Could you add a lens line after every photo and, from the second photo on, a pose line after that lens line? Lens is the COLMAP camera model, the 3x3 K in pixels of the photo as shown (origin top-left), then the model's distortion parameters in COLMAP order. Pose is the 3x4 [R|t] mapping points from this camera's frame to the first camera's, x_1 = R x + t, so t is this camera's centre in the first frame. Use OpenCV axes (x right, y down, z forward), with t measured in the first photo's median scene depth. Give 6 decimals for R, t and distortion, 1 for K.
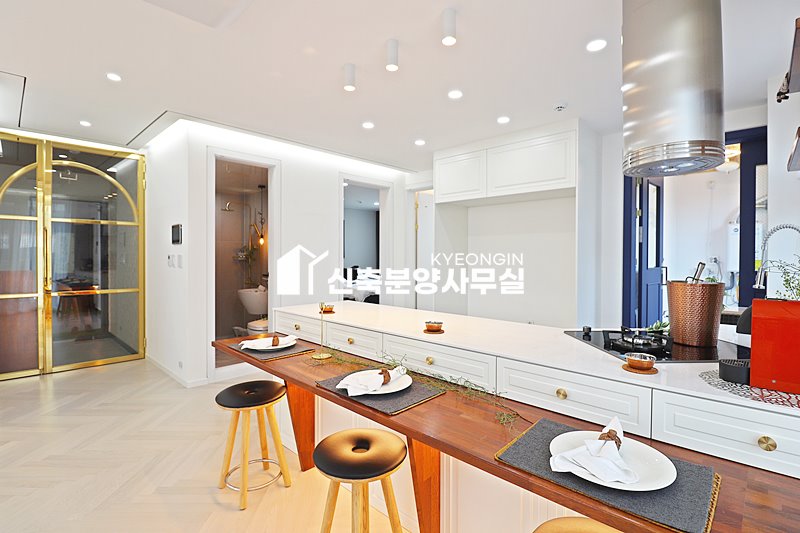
lens RADIAL K [[380.2, 0, 402.3], [0, 380.2, 259.2], [0, 0, 1]] dist [-0.015355, -0.009131]
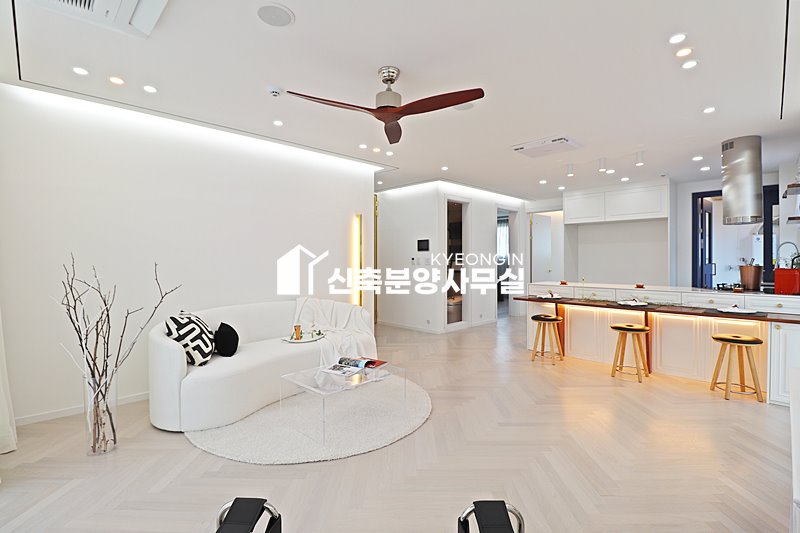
lens RADIAL K [[375.4, 0, 403.0], [0, 375.4, 259.9], [0, 0, 1]] dist [-0.000238, -0.013187]
pose [[0.999731, -0.004564, -0.022758, -0.697581], [0.004456, 0.999979, -0.004806, 0.008357], [0.022780, 0.004704, 0.999729, -0.726919]]
